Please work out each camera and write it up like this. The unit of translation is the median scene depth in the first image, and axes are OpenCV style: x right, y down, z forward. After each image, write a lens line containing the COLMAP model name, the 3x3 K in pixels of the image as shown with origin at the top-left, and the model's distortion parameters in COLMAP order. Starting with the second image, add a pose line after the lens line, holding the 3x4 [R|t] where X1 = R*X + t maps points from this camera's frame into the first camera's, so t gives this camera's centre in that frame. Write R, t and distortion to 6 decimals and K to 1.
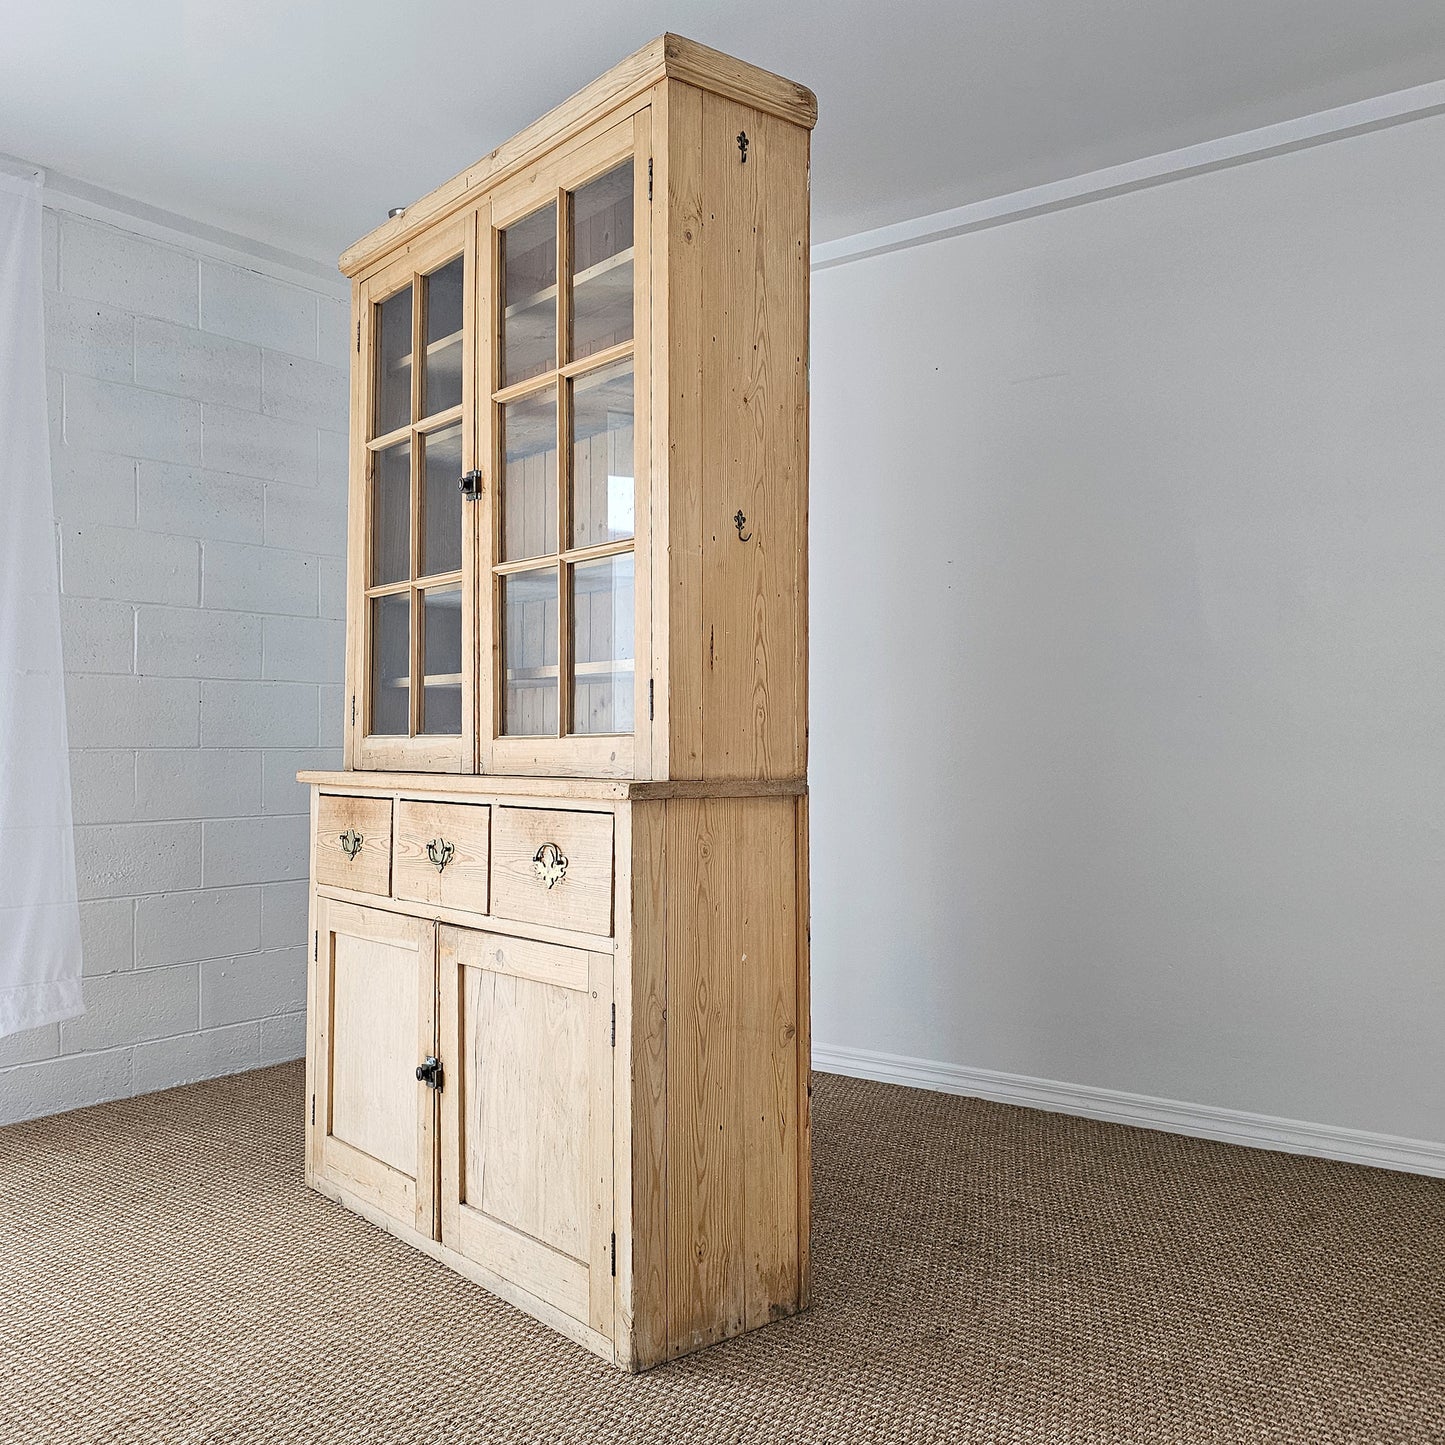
lens RADIAL K [[1358.6, 0, 722.8], [0, 1358.6, 716.9], [0, 0, 1]] dist [0.066047, -0.096330]
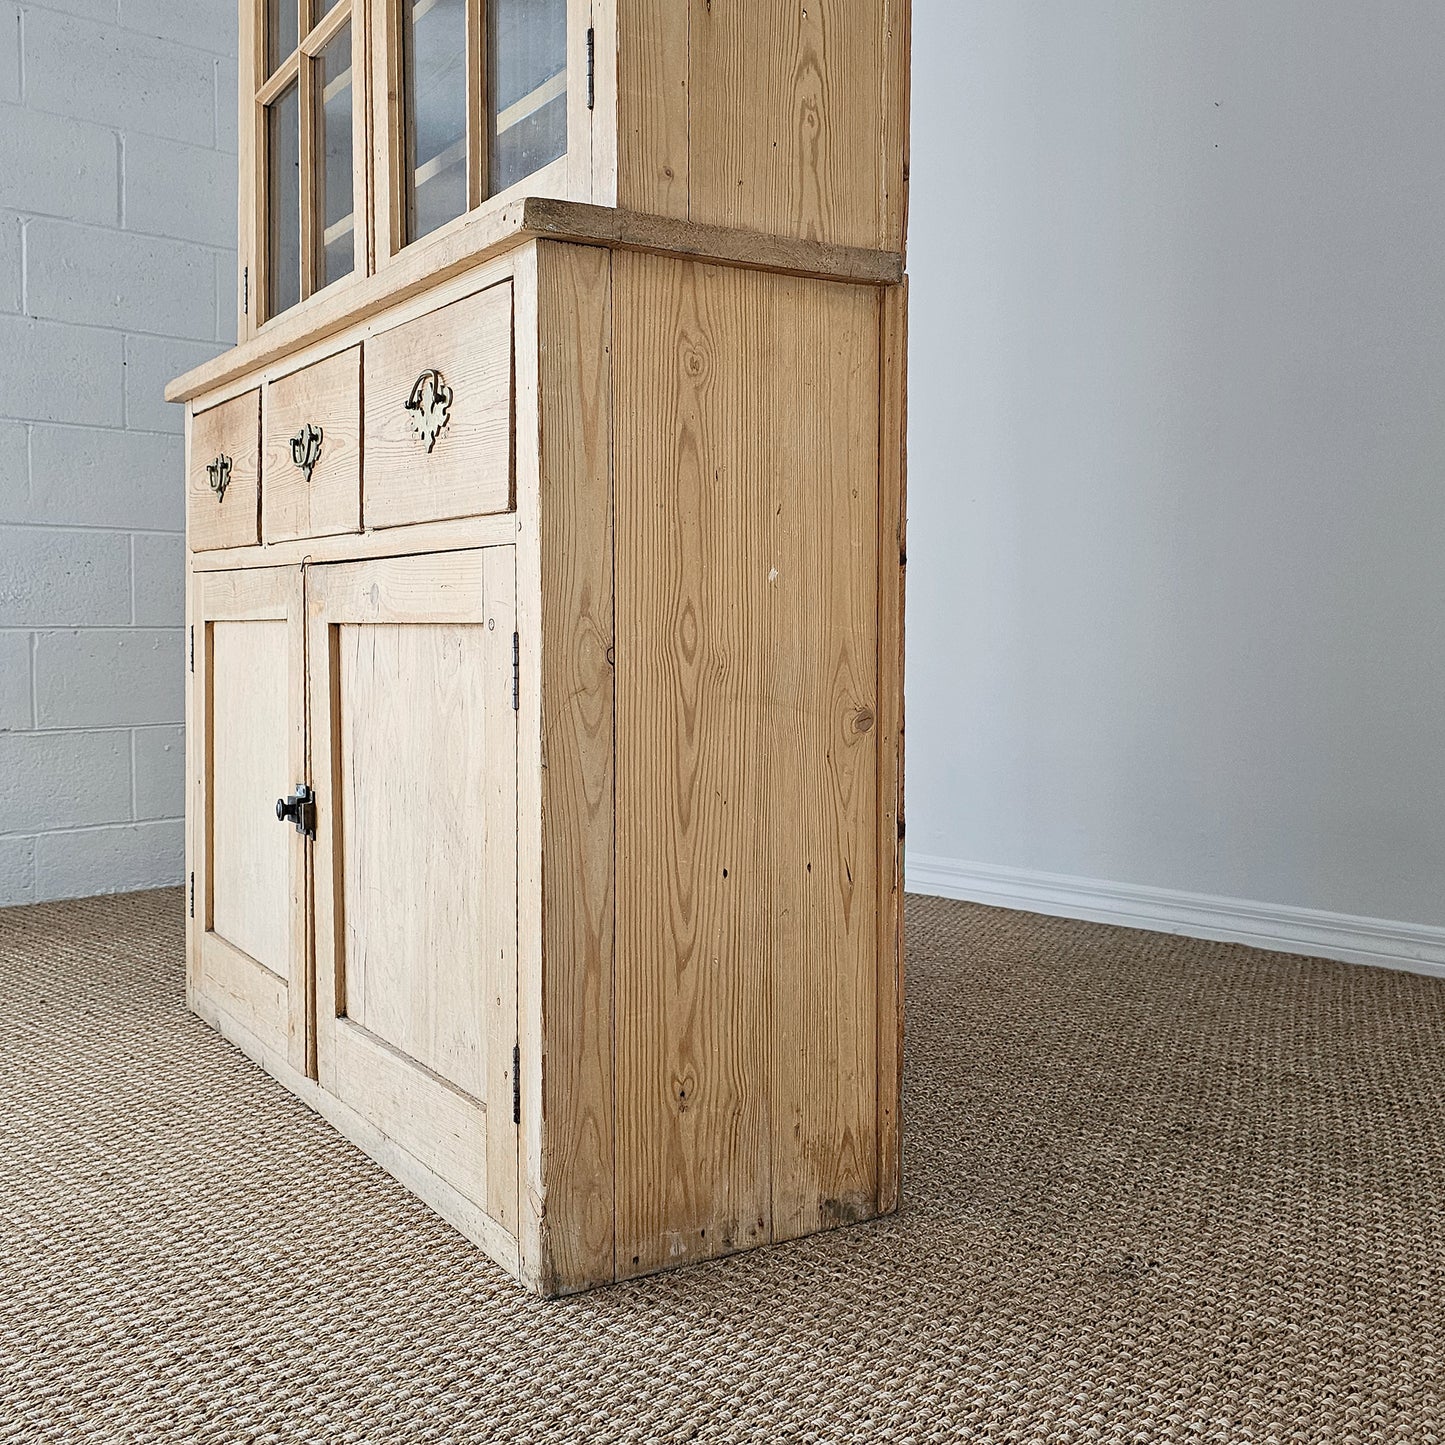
lens RADIAL K [[1597.8, 0, 725.2], [0, 1597.8, 680.0], [0, 0, 1]] dist [0.083939, -0.128278]
pose [[0.989838, 0.010091, -0.141845, 0.085717], [-0.001656, 0.998229, 0.059460, 0.177064], [0.142193, -0.058621, 0.988102, 0.354621]]
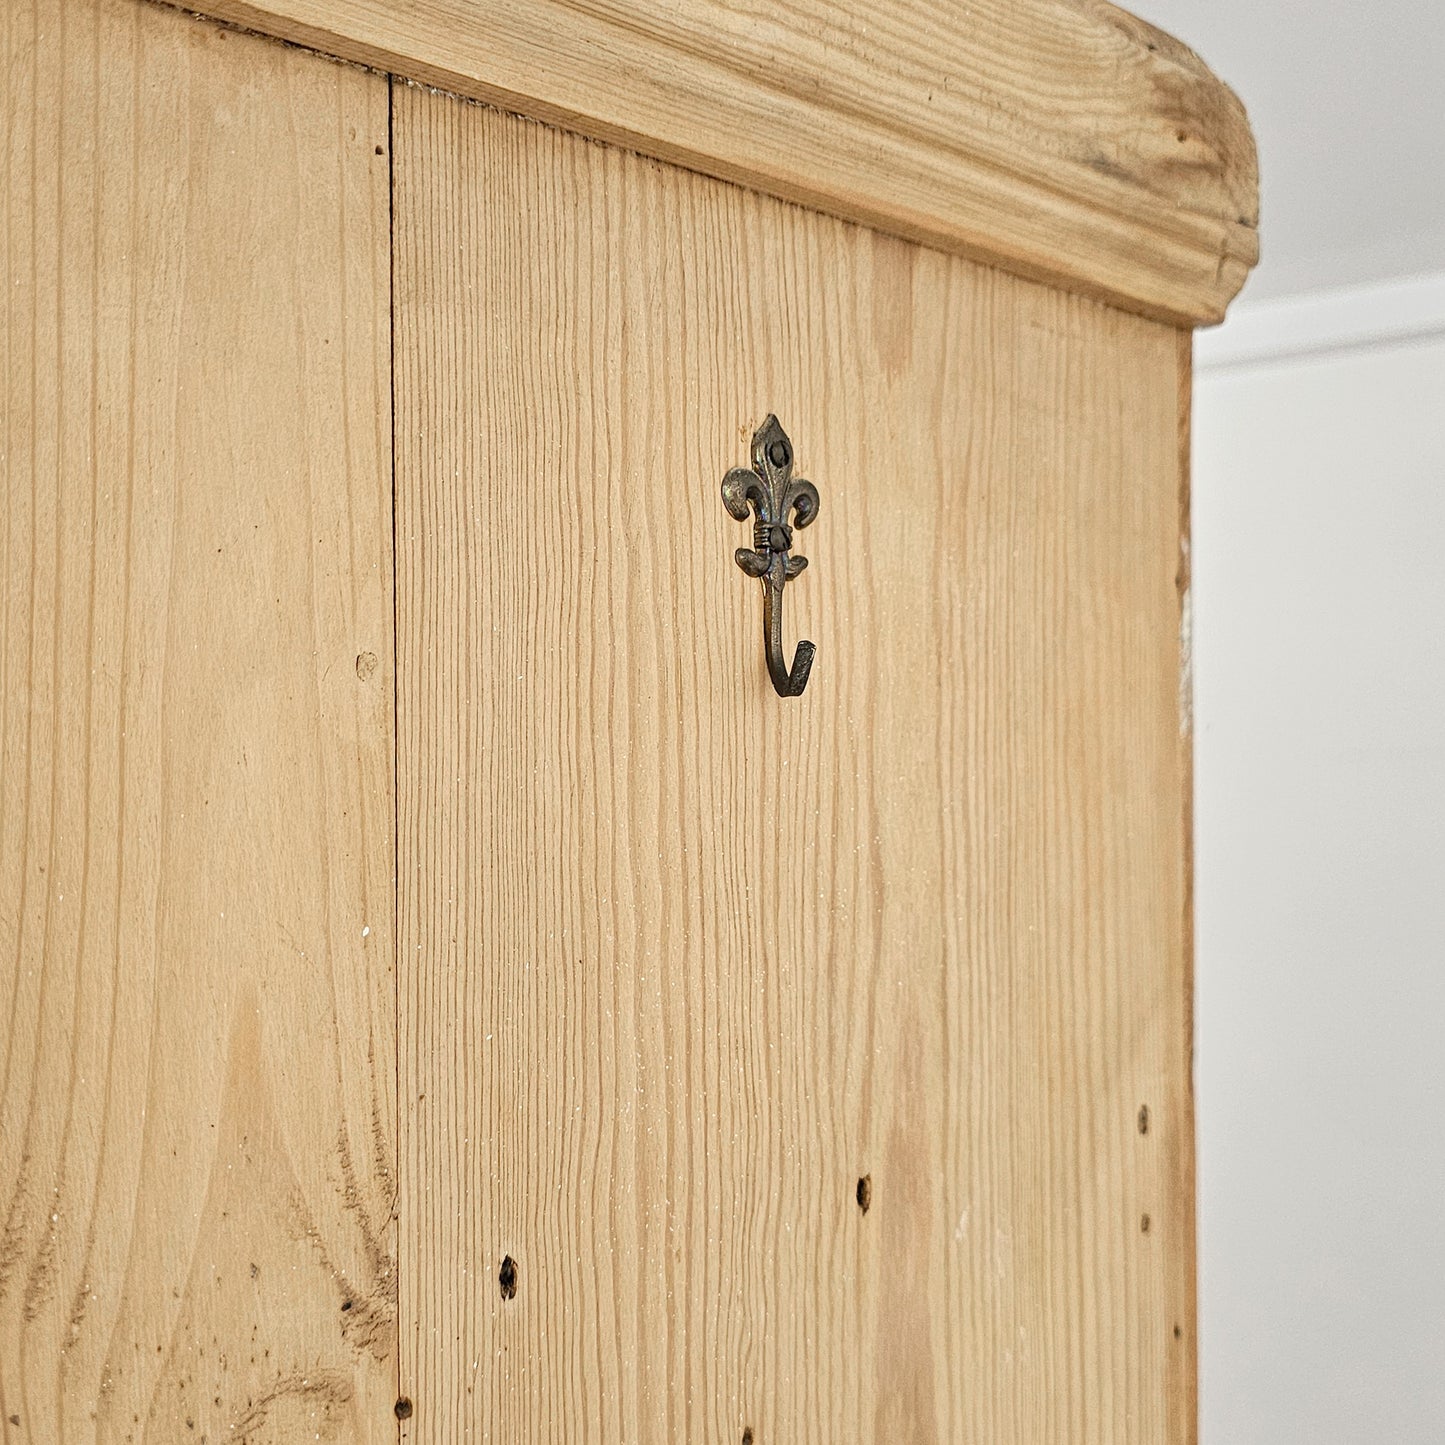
lens RADIAL K [[1597.8, 0, 725.2], [0, 1597.8, 680.0], [0, 0, 1]] dist [0.083939, -0.128278]
pose [[0.995791, -0.012039, 0.090861, -0.001930], [0.014373, 0.999582, -0.025080, -0.396797], [-0.090521, 0.026281, 0.995548, 0.854277]]
